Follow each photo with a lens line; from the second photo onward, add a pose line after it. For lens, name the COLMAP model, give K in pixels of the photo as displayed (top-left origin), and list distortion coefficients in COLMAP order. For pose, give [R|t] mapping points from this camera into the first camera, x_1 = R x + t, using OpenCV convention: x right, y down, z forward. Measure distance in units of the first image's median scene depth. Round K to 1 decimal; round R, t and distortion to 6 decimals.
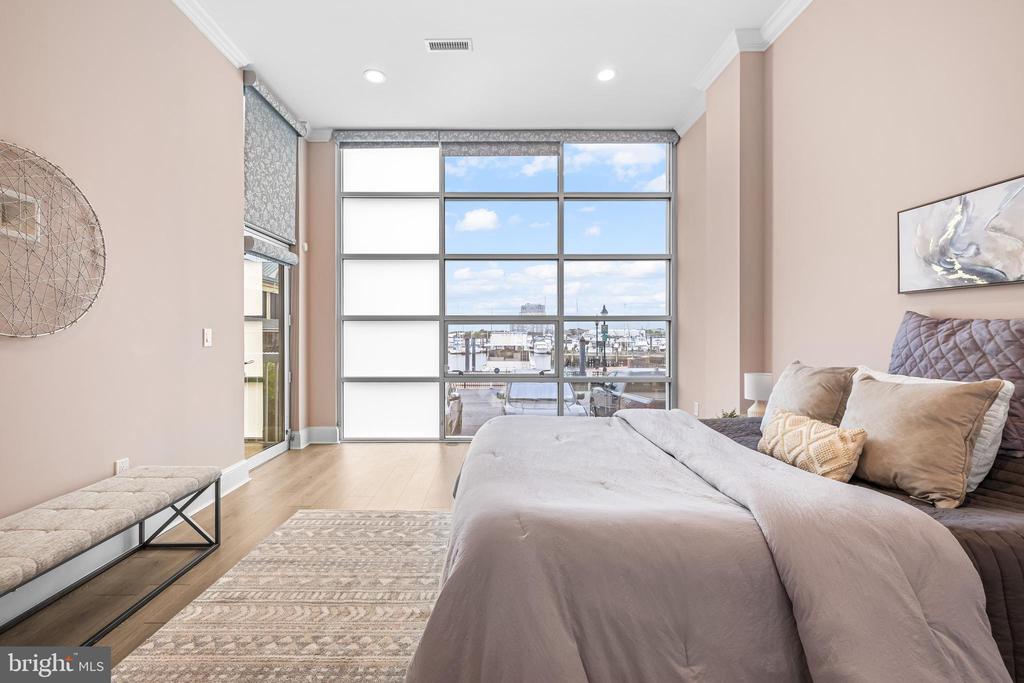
lens RADIAL K [[439.2, 0, 504.8], [0, 439.2, 322.1], [0, 0, 1]] dist [0.003754, 0.000792]
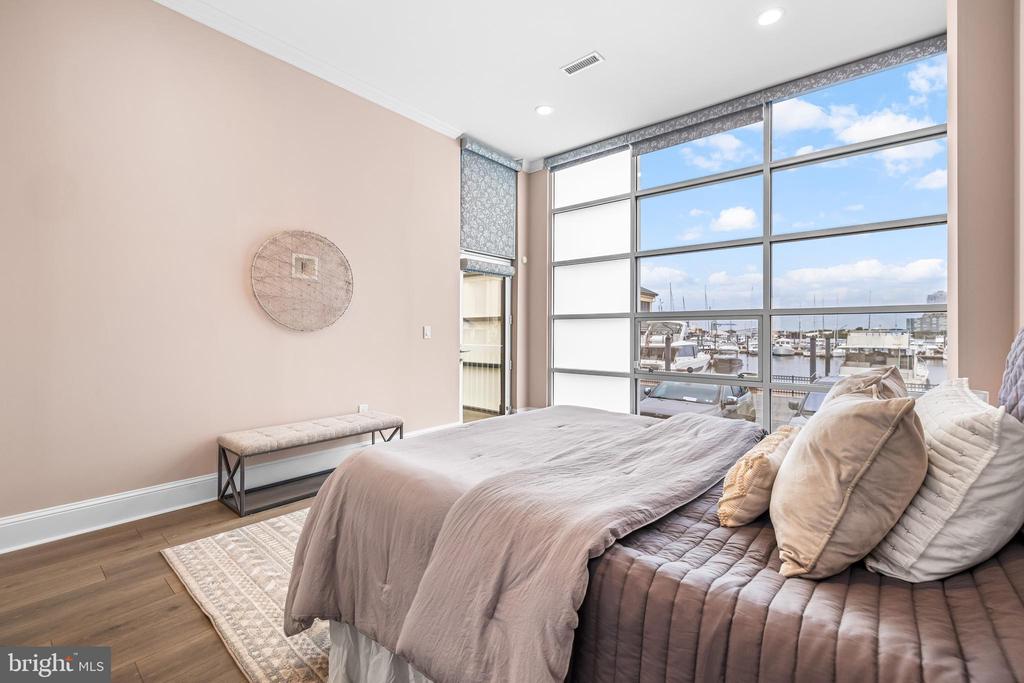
lens RADIAL K [[431.4, 0, 510.1], [0, 431.4, 315.7], [0, 0, 1]] dist [0.002954, 0.000393]
pose [[0.763891, -0.019493, -0.645050, 0.286232], [0.012781, 0.999805, -0.015078, 0.003072], [0.645218, 0.003273, 0.763991, 0.051754]]
